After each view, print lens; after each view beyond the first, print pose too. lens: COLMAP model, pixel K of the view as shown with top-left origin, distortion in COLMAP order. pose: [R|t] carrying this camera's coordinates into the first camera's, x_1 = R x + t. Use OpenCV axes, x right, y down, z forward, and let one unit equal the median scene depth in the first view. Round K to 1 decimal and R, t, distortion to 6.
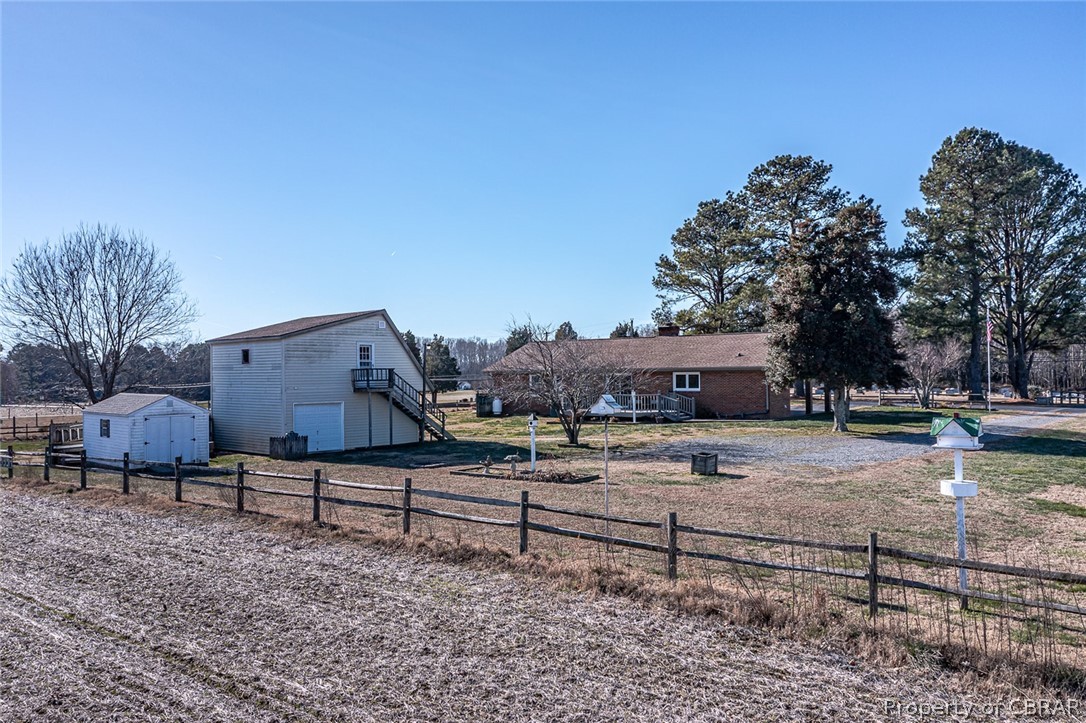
lens RADIAL K [[866.6, 0, 543.0], [0, 866.6, 361.5], [0, 0, 1]] dist [-0.011737, -0.005156]
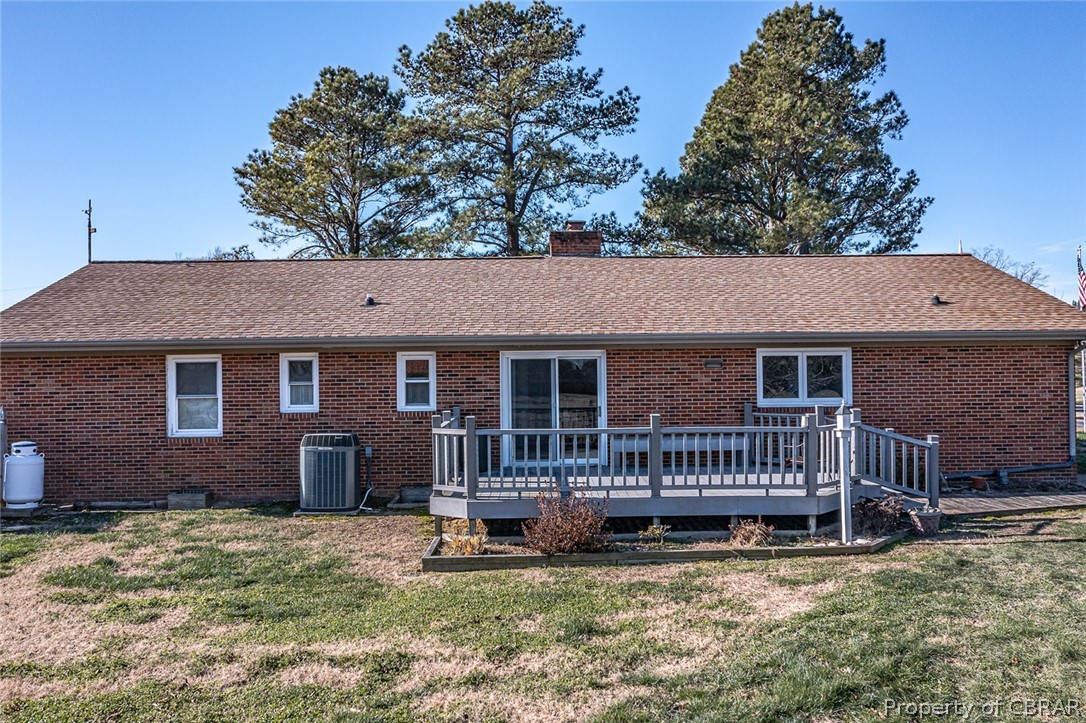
lens RADIAL K [[866.6, 0, 543.0], [0, 866.6, 361.5], [0, 0, 1]] dist [-0.011737, -0.005156]
pose [[0.767884, 0.007761, 0.640542, -0.111900], [-0.000063, 0.999928, -0.012039, 0.021060], [-0.640589, 0.009204, 0.767829, 0.807679]]
